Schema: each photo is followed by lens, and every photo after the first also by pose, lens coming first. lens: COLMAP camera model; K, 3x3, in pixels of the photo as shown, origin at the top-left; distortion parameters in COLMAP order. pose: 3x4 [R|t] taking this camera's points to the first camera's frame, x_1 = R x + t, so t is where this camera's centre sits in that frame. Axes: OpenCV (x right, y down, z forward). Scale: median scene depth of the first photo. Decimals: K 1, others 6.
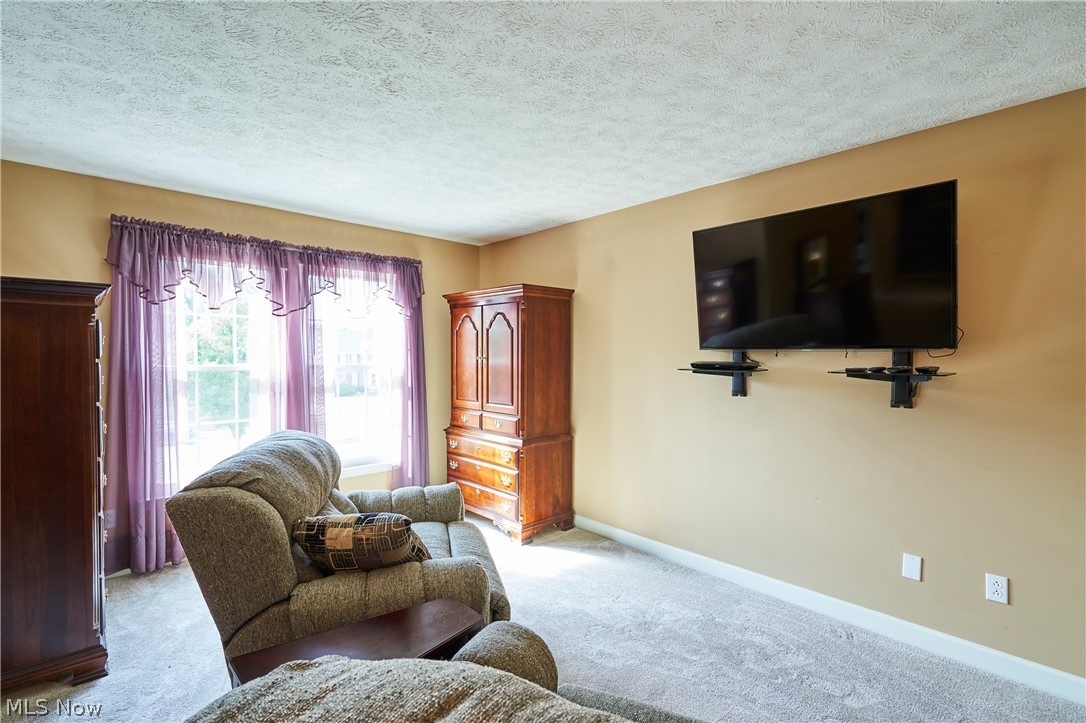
lens RADIAL K [[504.5, 0, 545.1], [0, 504.5, 363.2], [0, 0, 1]] dist [-0.001247, 0.000251]
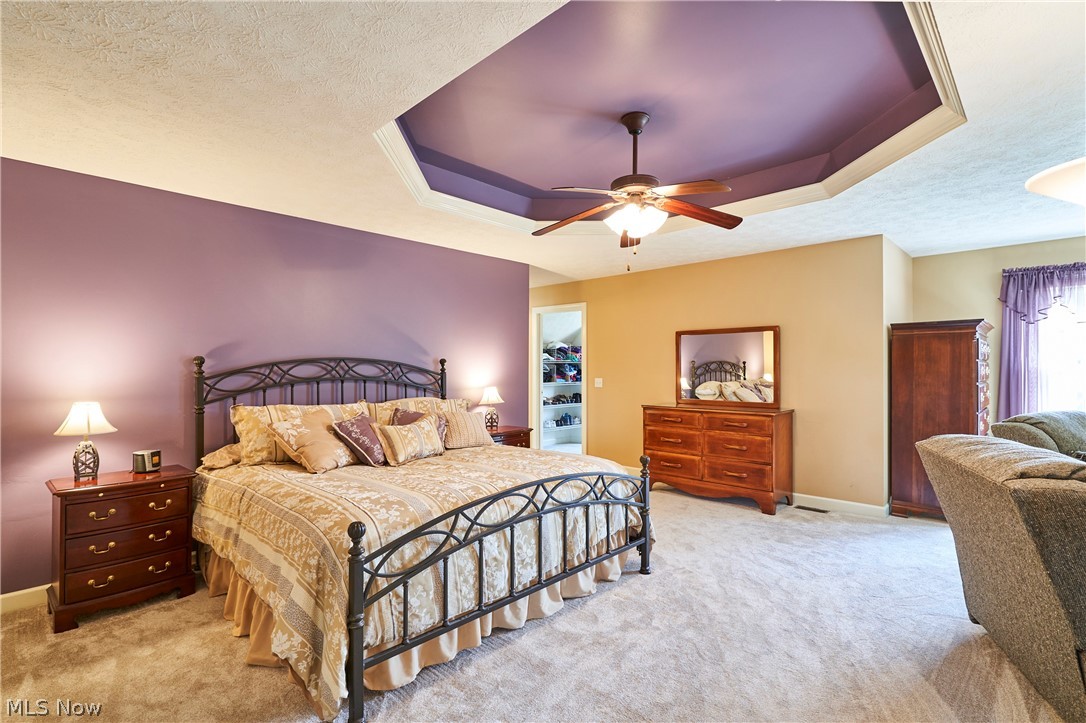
lens RADIAL K [[504.5, 0, 544.9], [0, 504.5, 367.1], [0, 0, 1]] dist [-0.001247, 0.000251]
pose [[0.037265, -0.002167, -0.999303, 0.627960], [-0.014766, 0.999887, -0.002719, 0.033724], [0.999196, 0.014857, 0.037229, -0.459471]]
